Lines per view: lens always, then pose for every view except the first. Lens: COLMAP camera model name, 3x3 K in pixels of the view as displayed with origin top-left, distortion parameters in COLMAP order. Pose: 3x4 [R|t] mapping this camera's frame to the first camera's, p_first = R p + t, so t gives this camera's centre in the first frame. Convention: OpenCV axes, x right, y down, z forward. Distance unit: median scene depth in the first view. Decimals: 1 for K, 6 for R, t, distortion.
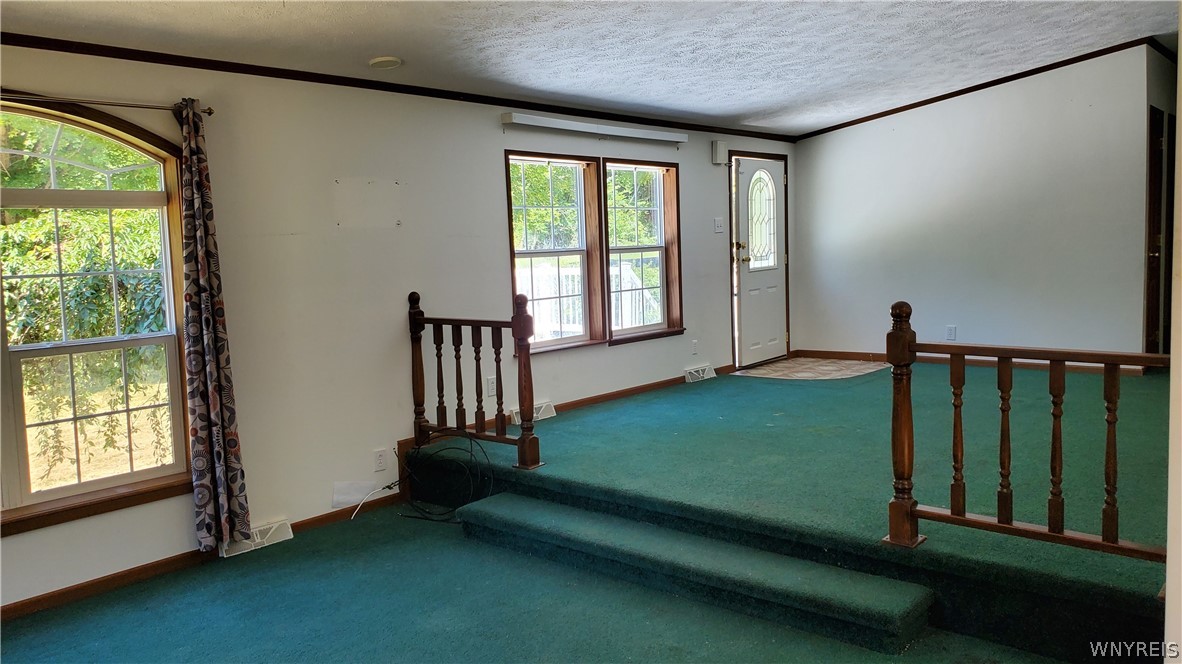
lens RADIAL K [[915.3, 0, 594.6], [0, 915.3, 324.5], [0, 0, 1]] dist [0.077333, -0.152058]
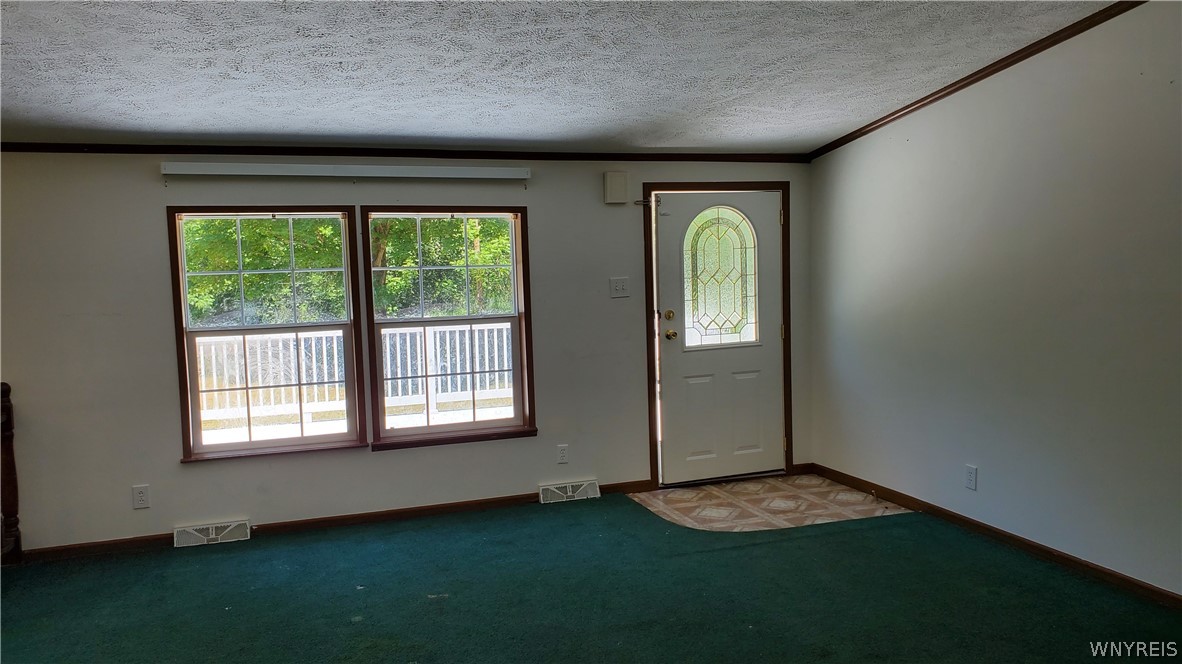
lens RADIAL K [[915.3, 0, 594.6], [0, 915.3, 324.5], [0, 0, 1]] dist [0.077333, -0.152058]
pose [[0.856868, 0.026223, -0.514869, 0.487955], [-0.038936, 0.999145, -0.013911, -0.067487], [0.514064, 0.031967, 0.857156, 0.366884]]
